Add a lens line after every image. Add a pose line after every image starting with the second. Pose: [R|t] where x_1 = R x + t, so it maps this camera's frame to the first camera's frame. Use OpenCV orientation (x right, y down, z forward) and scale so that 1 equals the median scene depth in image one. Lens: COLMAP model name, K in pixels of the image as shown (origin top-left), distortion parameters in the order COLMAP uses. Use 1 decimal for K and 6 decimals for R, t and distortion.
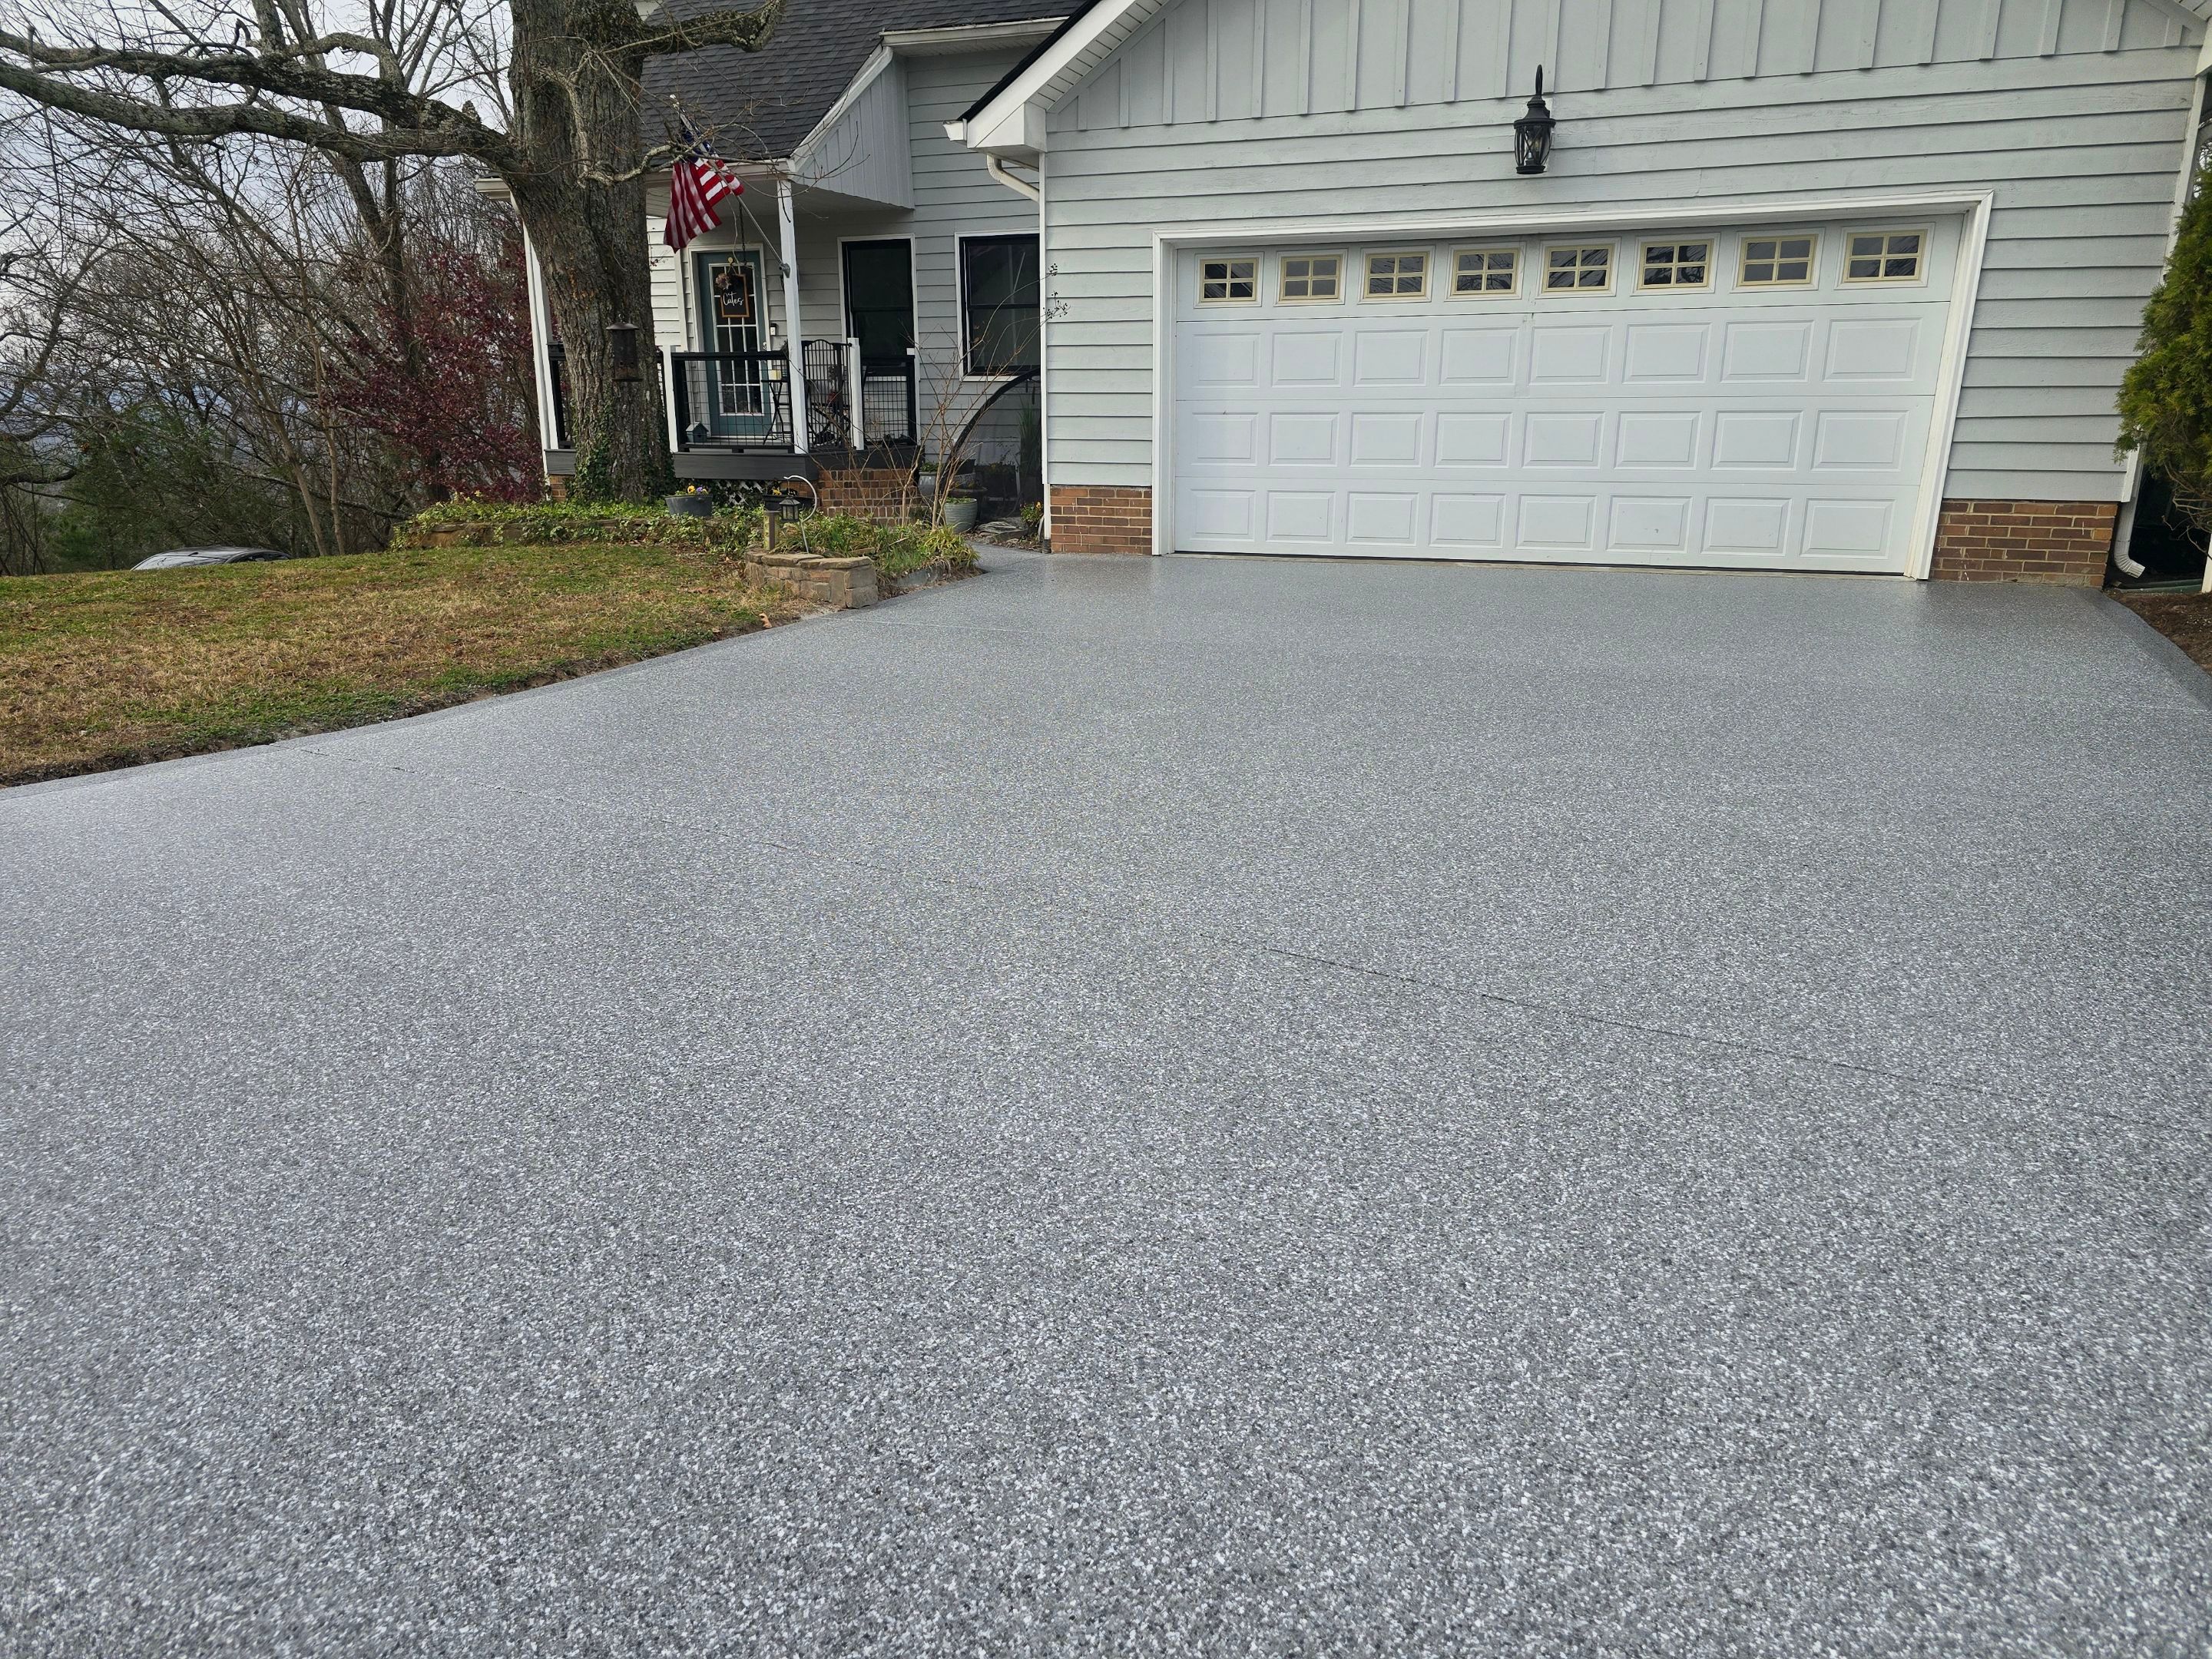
lens RADIAL K [[1493.7, 0, 1106.0], [0, 1493.7, 829.5], [0, 0, 1]] dist [0.048827, -0.040403]
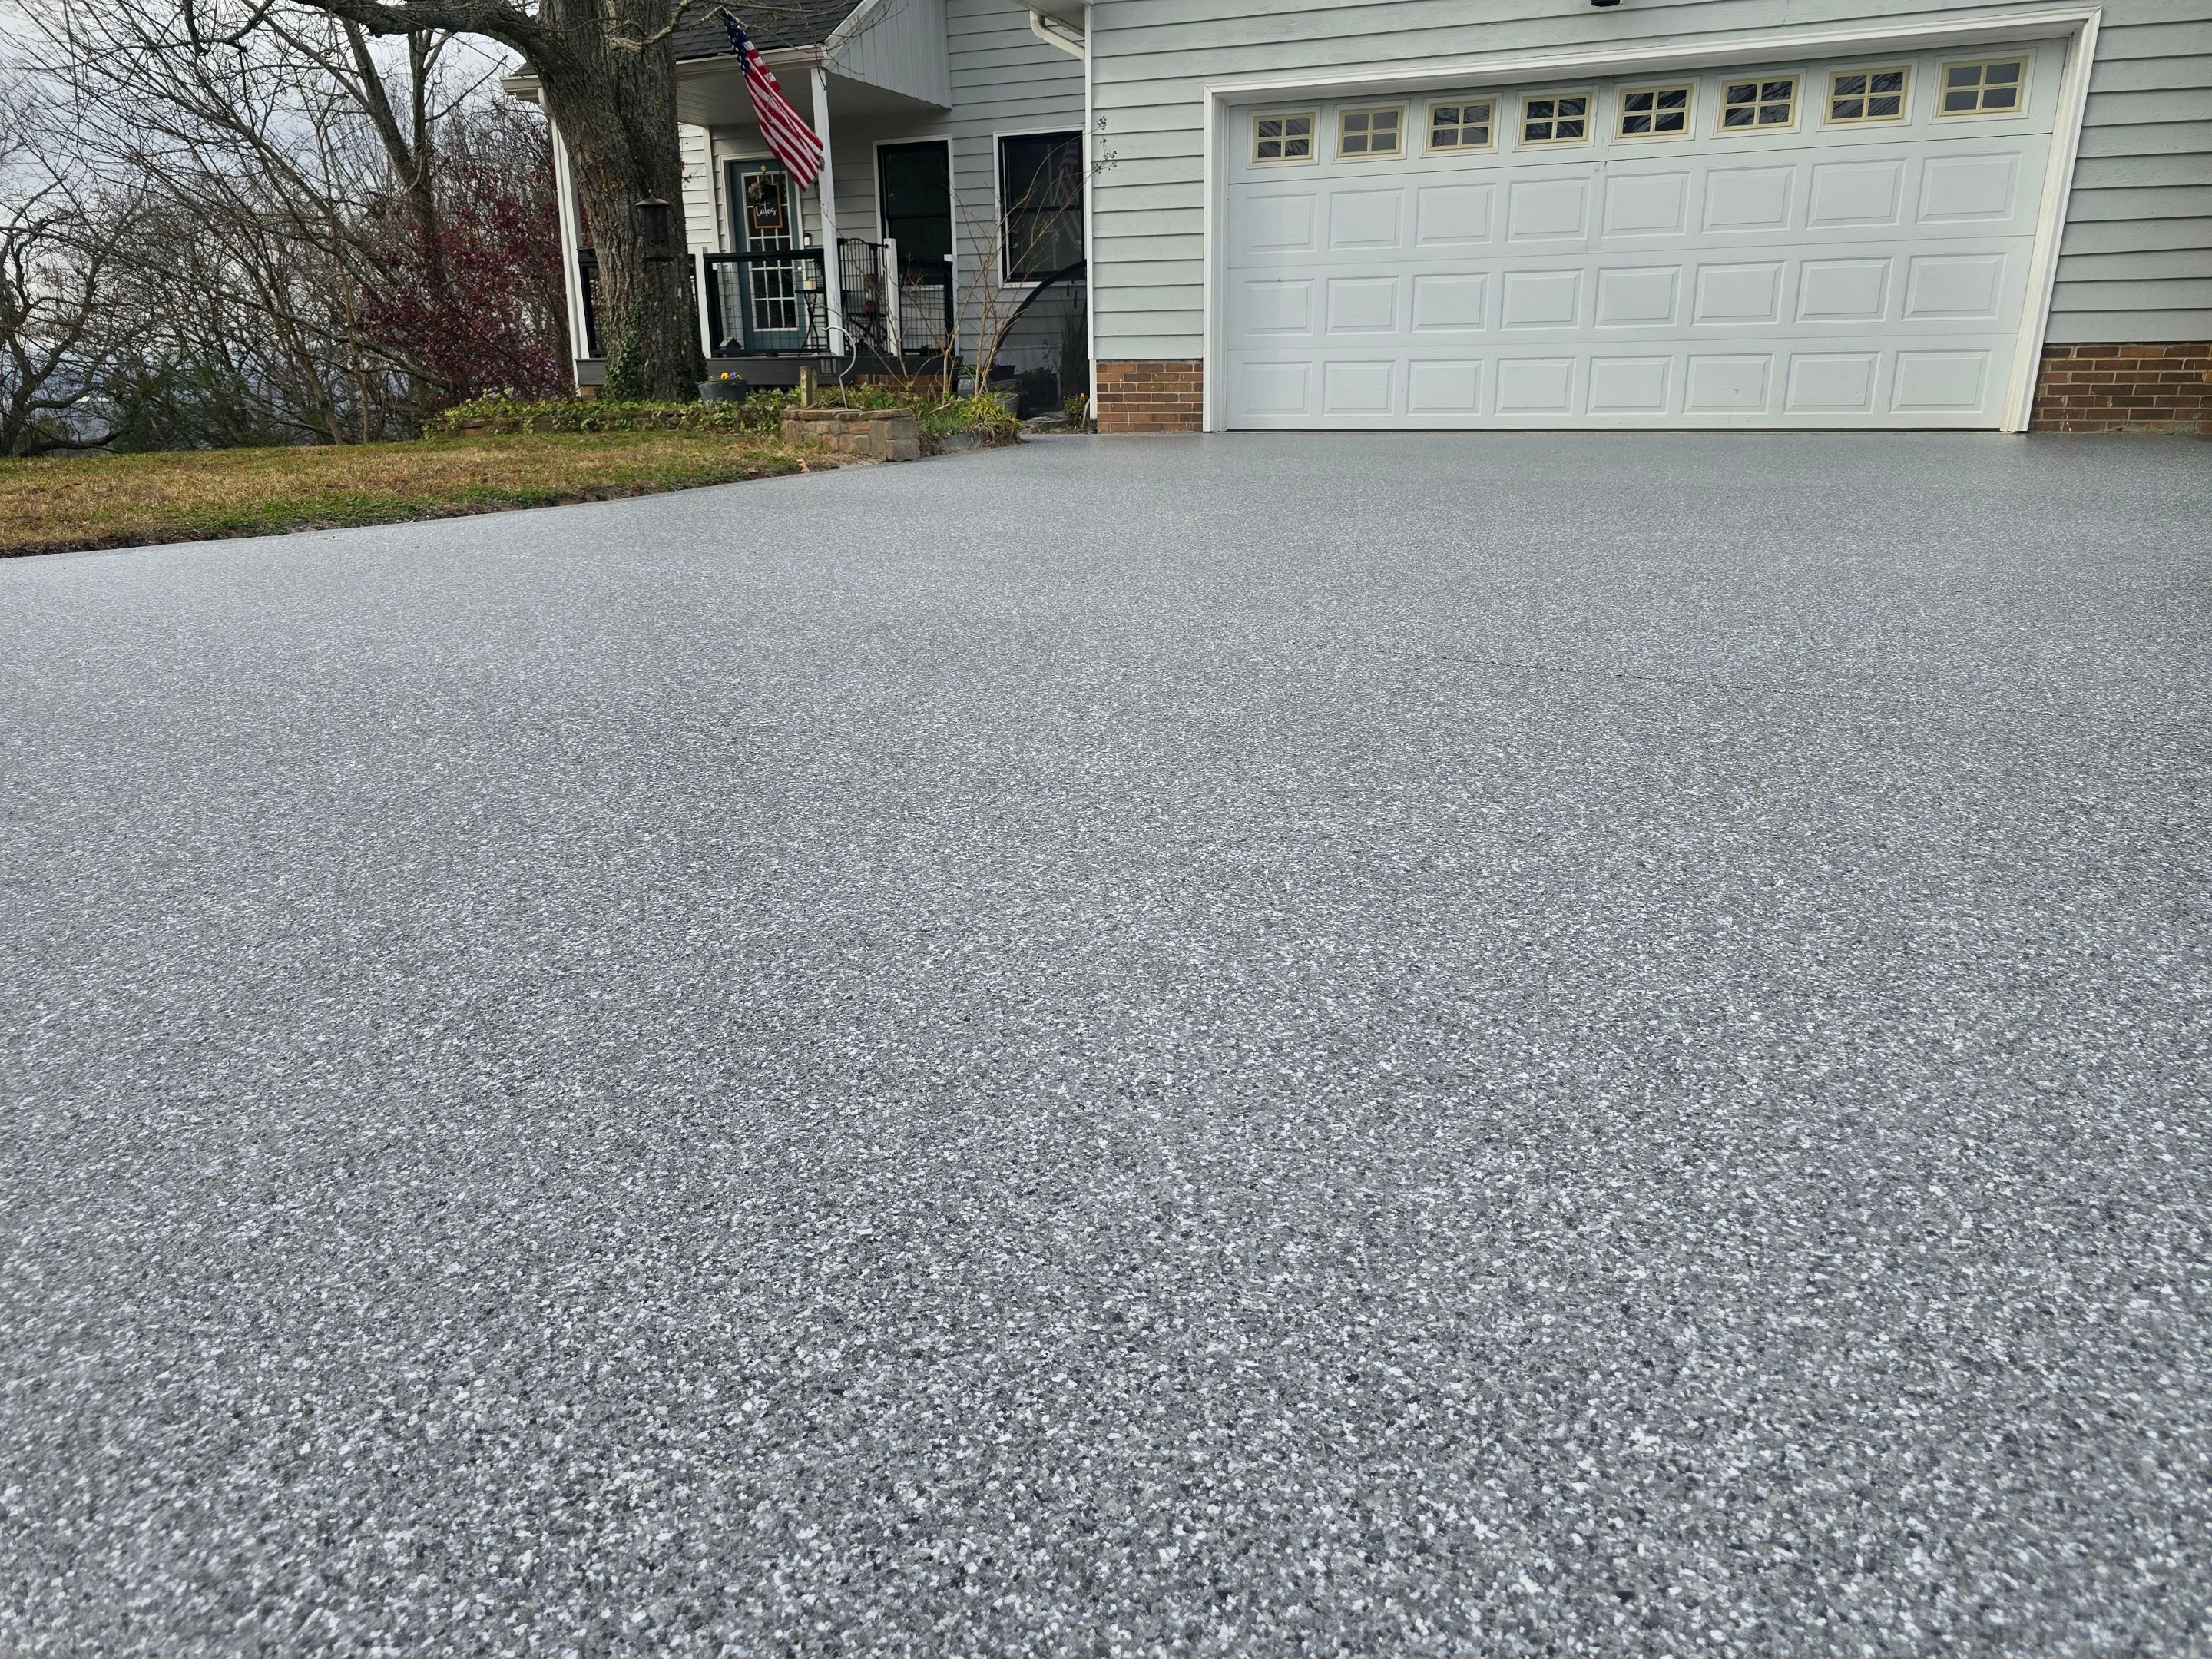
lens RADIAL K [[1492.3, 0, 1115.2], [0, 1492.3, 835.1], [0, 0, 1]] dist [0.060742, -0.058283]
pose [[0.999866, -0.001852, -0.016244, -0.013674], [0.002105, 0.999876, 0.015583, 0.080567], [0.016213, -0.015615, 0.999747, 0.043174]]
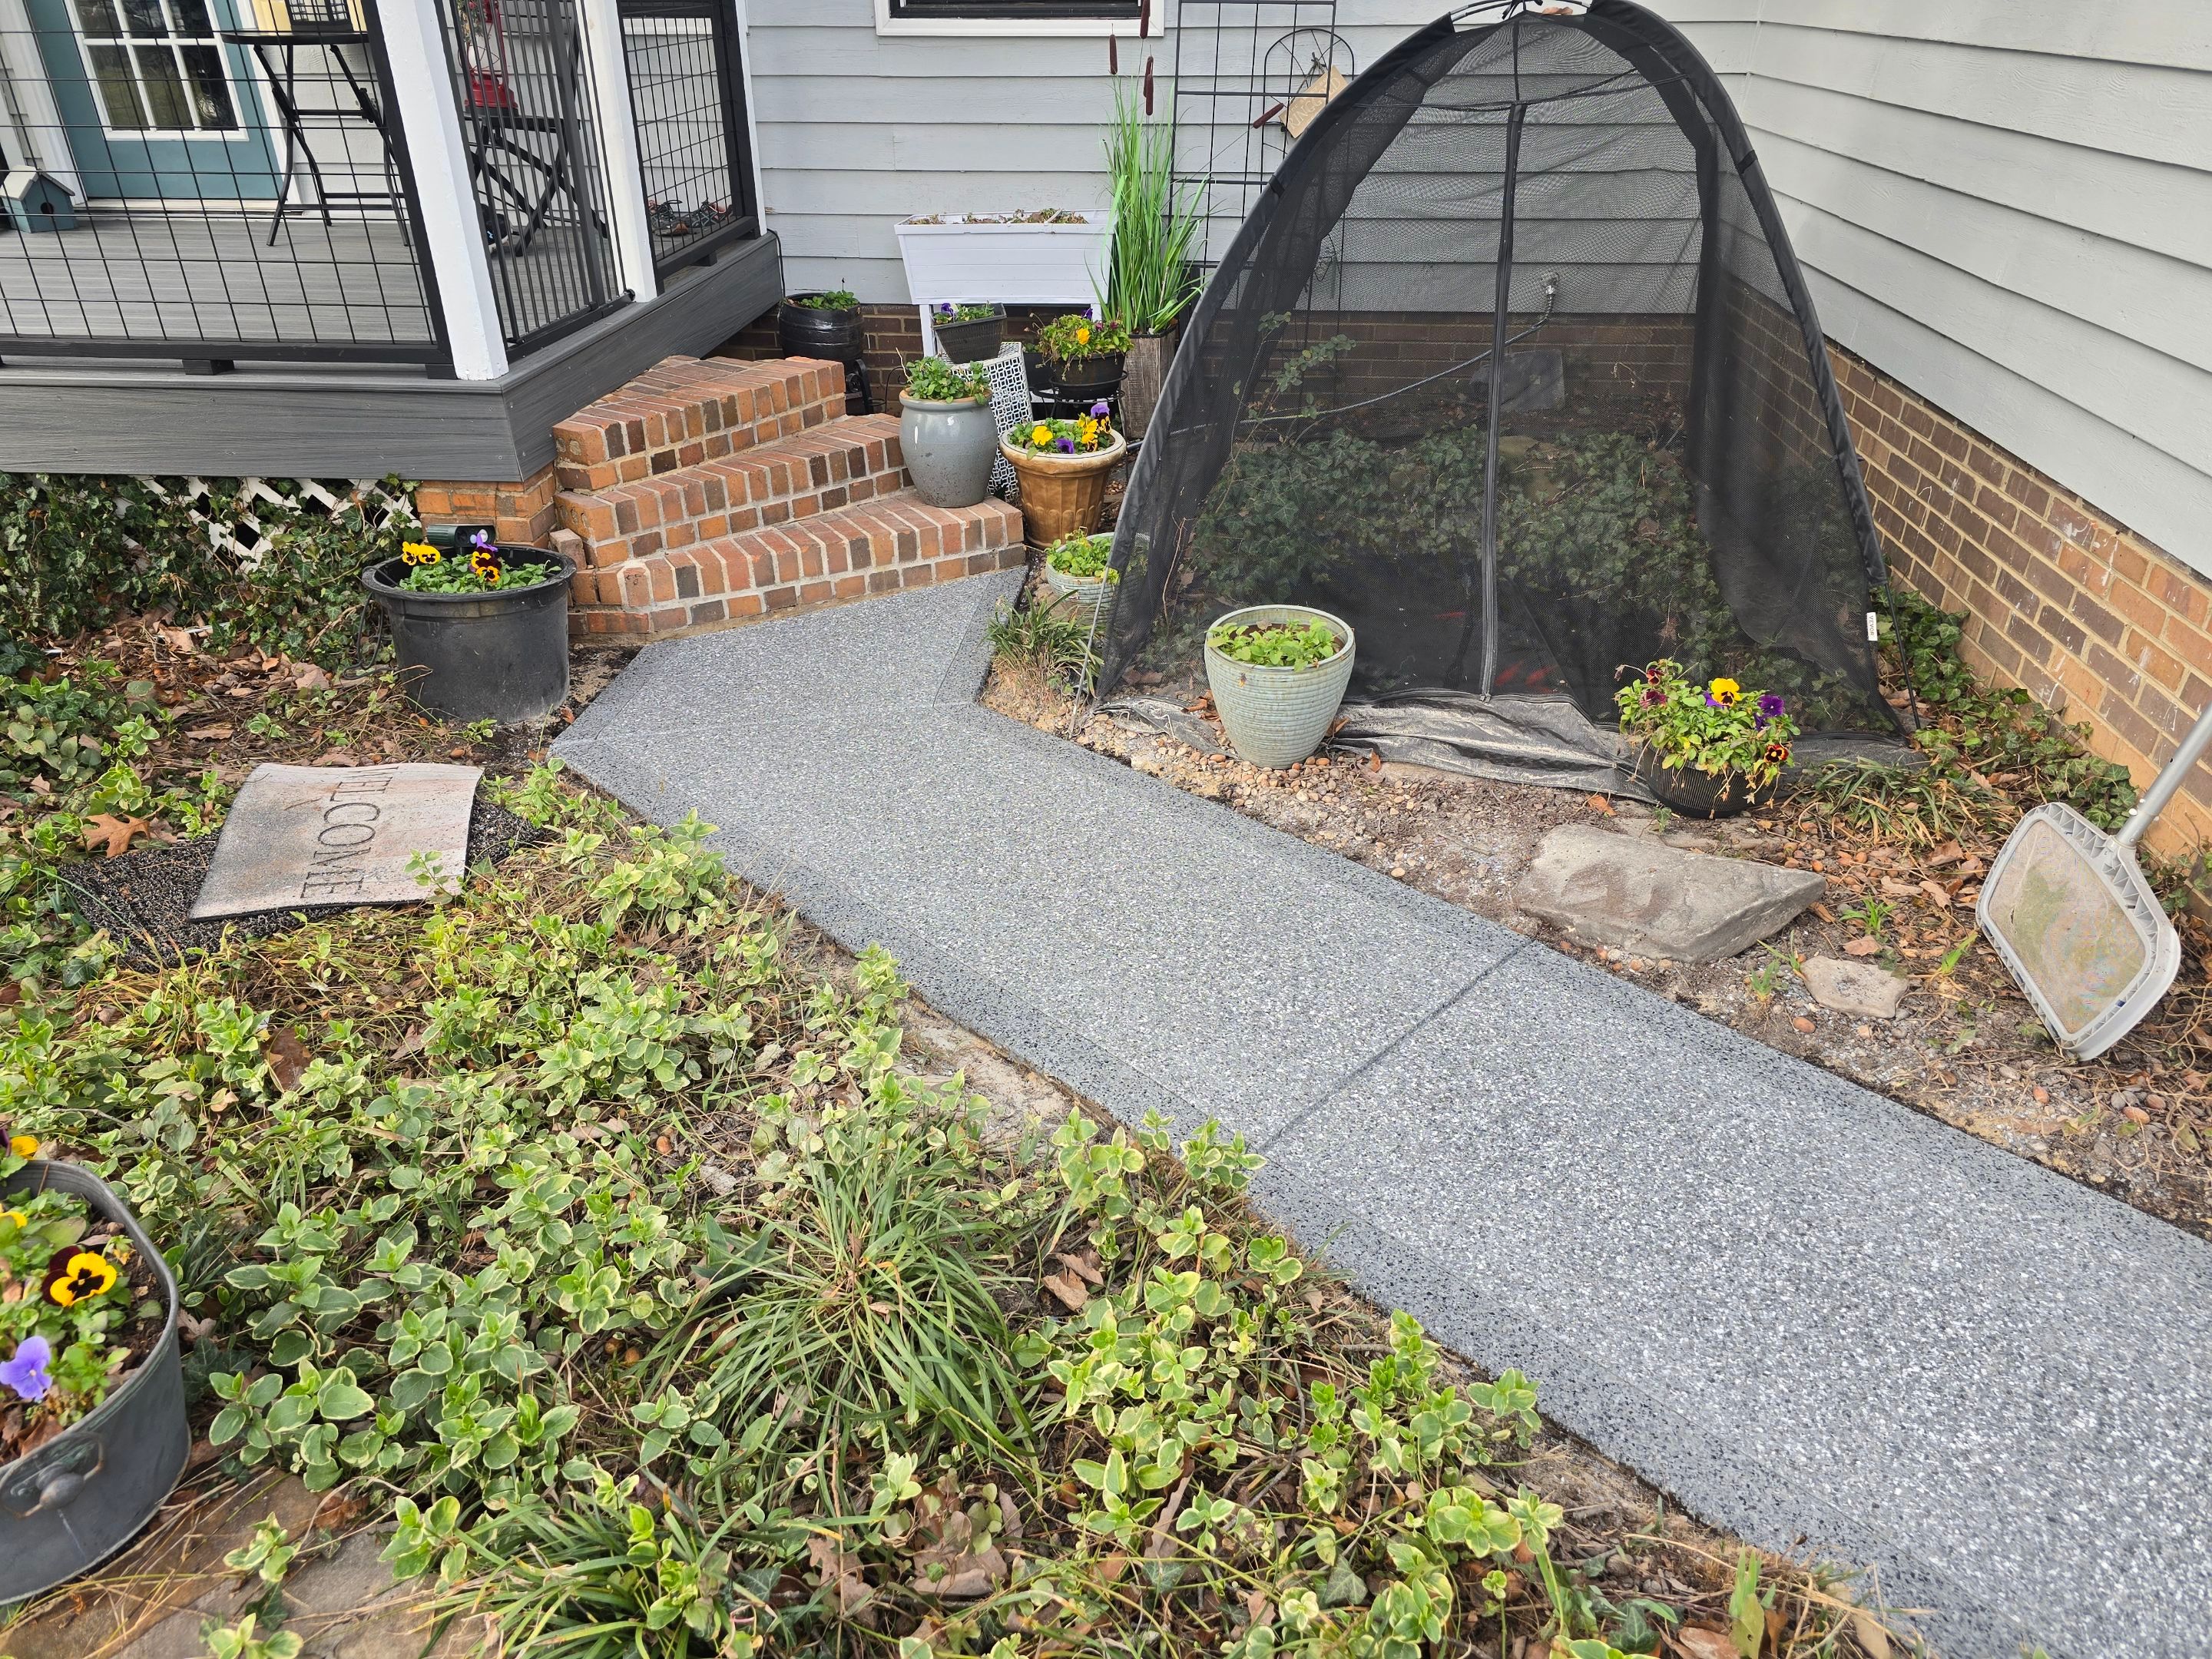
lens RADIAL K [[1493.7, 0, 1106.0], [0, 1493.7, 829.5], [0, 0, 1]] dist [0.048827, -0.040403]
pose [[0.961247, -0.138910, 0.238133, -0.305727], [0.076695, 0.964424, 0.252990, -0.416669], [-0.264804, -0.224922, 0.937704, 1.255059]]
